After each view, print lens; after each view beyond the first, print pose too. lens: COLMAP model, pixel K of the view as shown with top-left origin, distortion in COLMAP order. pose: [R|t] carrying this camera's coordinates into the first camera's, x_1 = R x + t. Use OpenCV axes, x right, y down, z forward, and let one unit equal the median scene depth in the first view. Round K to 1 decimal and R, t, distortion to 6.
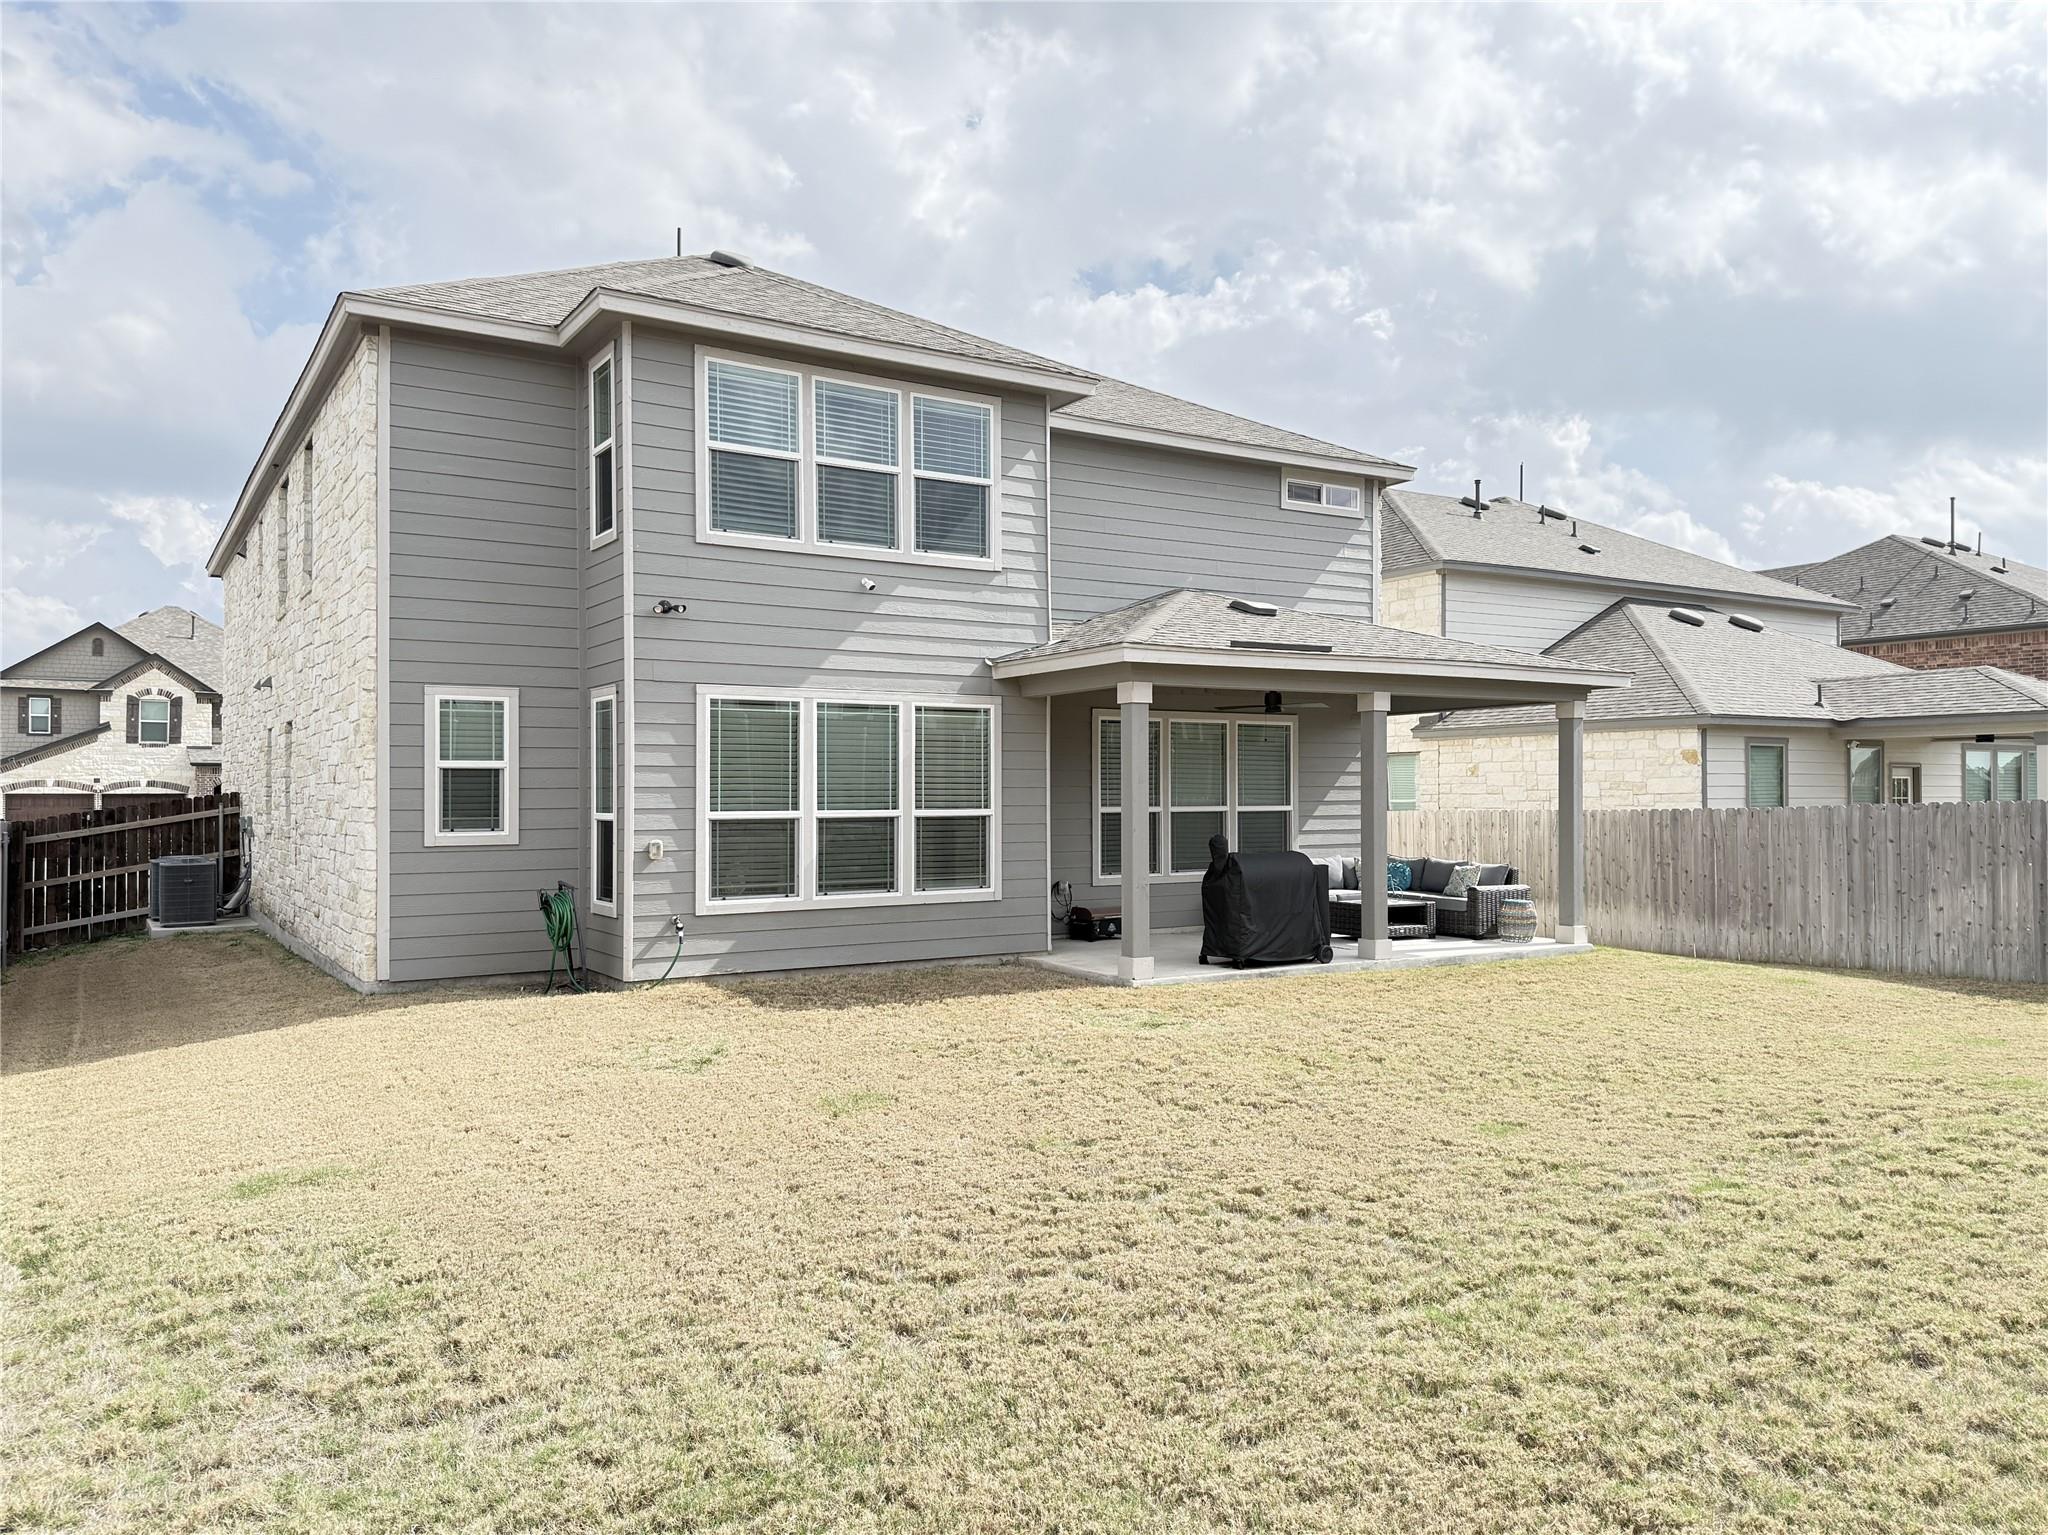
lens RADIAL K [[1451.9, 0, 1024.0], [0, 1451.9, 767.5], [0, 0, 1]] dist [0.213114, 0.000051]
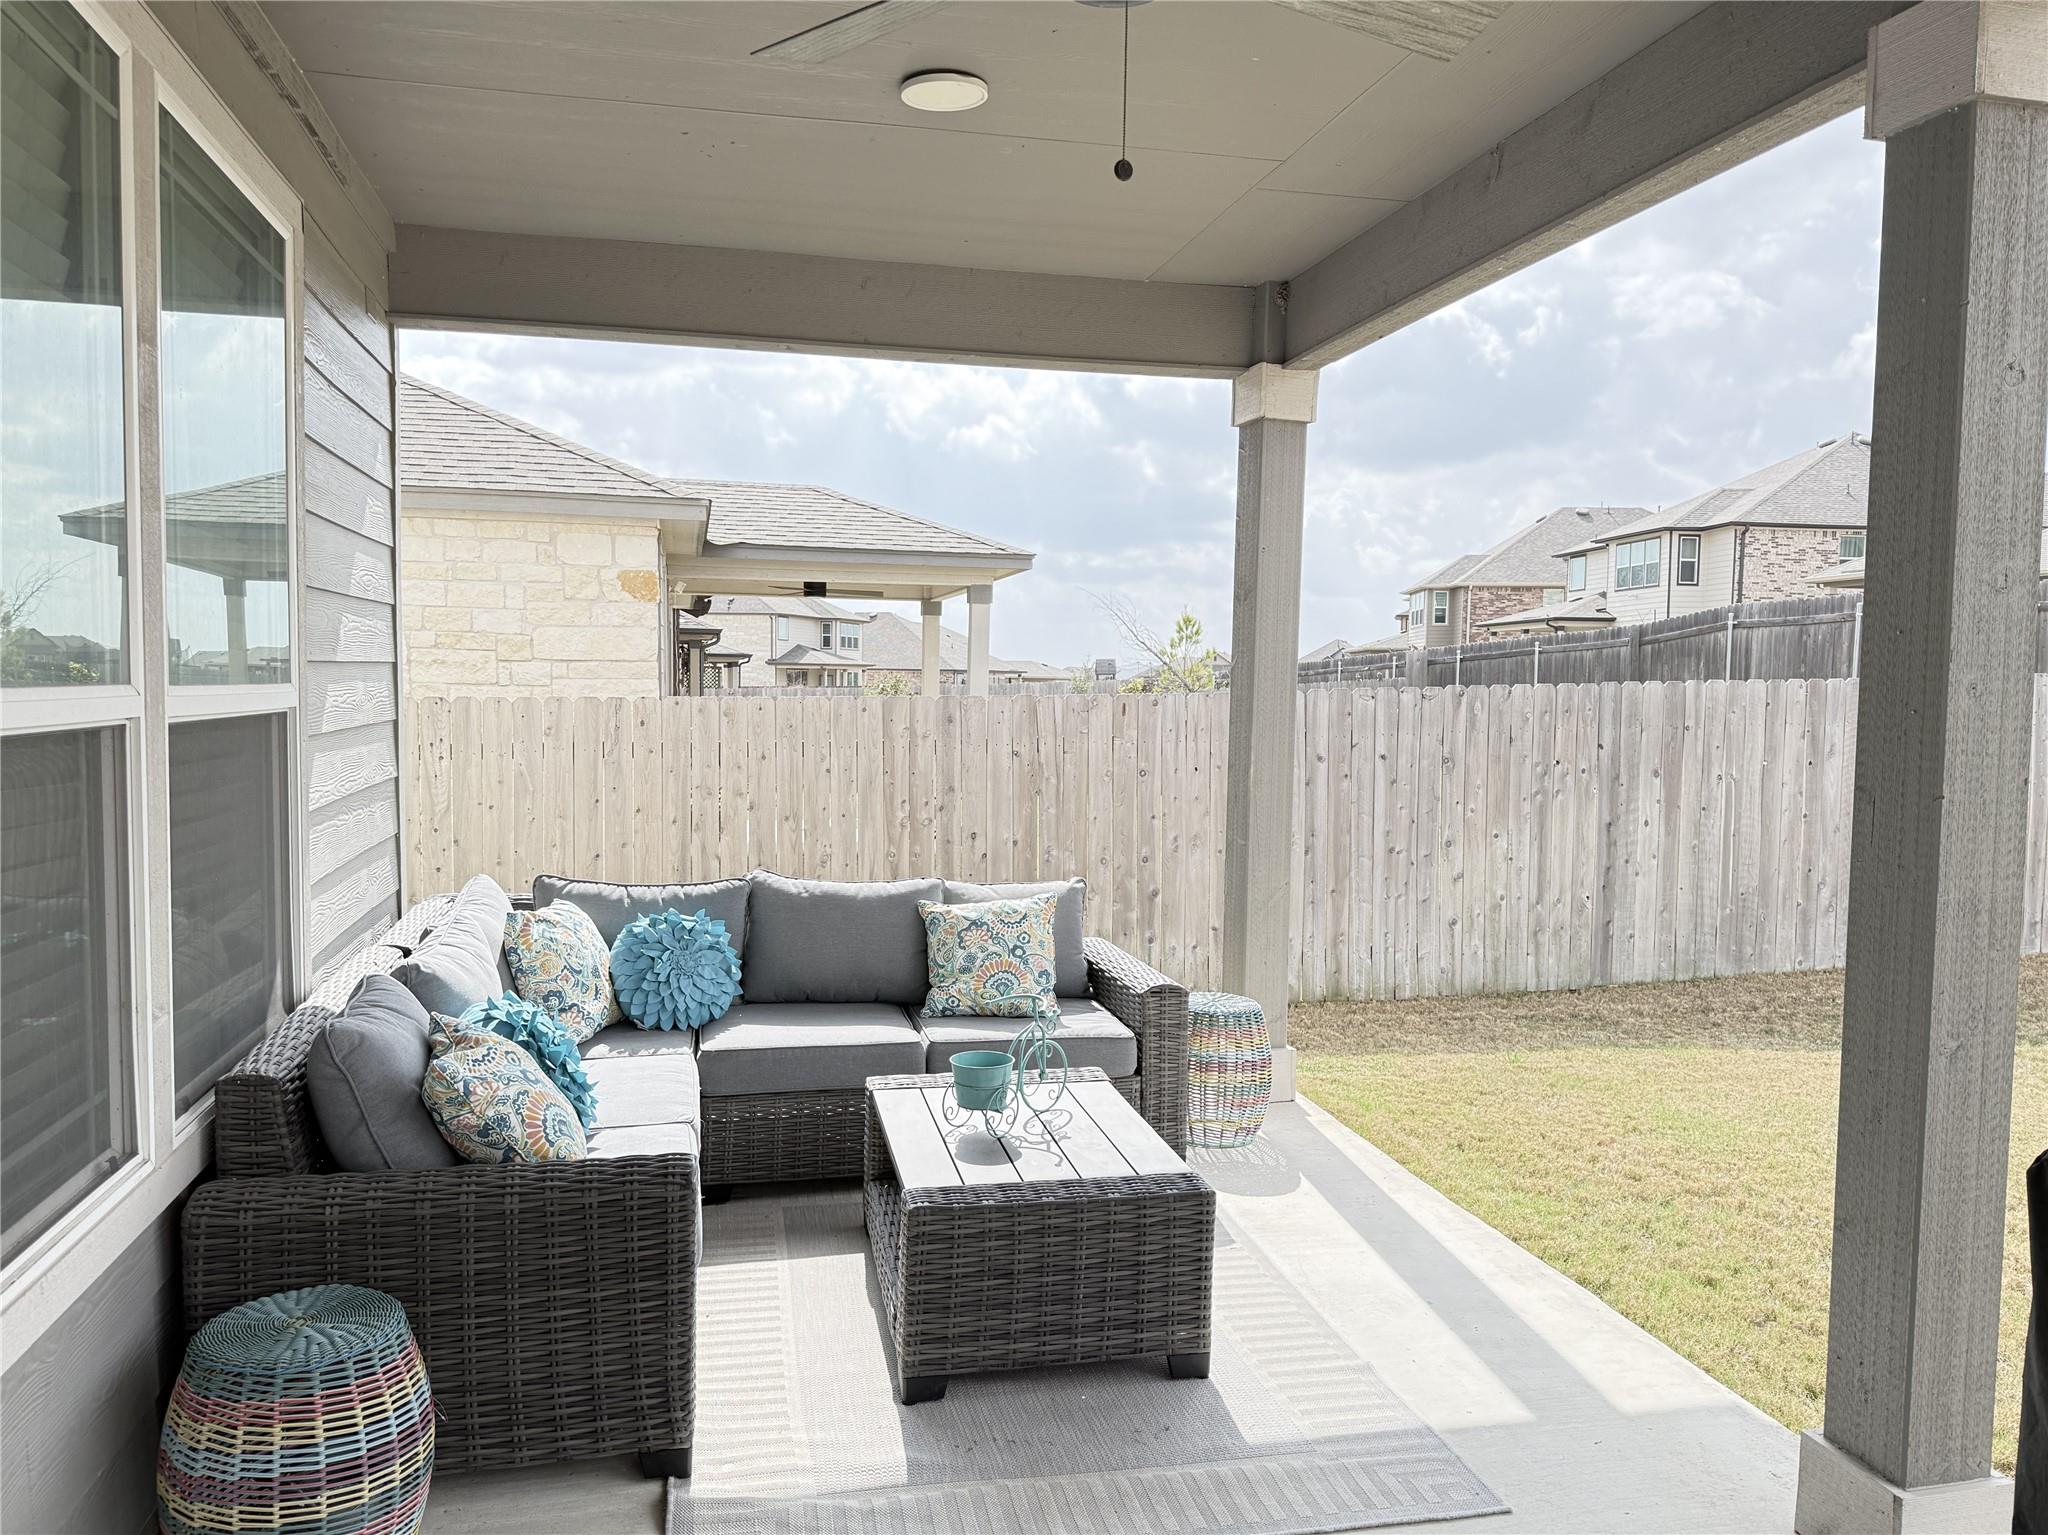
lens RADIAL K [[1472.4, 0, 1024.0], [0, 1472.4, 767.5], [0, 0, 1]] dist [0.005020, 0.000736]
pose [[0.315144, -0.045181, 0.947968, 0.034245], [-0.035089, 0.997629, 0.059212, 0.024685], [-0.948395, -0.051924, 0.312812, 0.941929]]
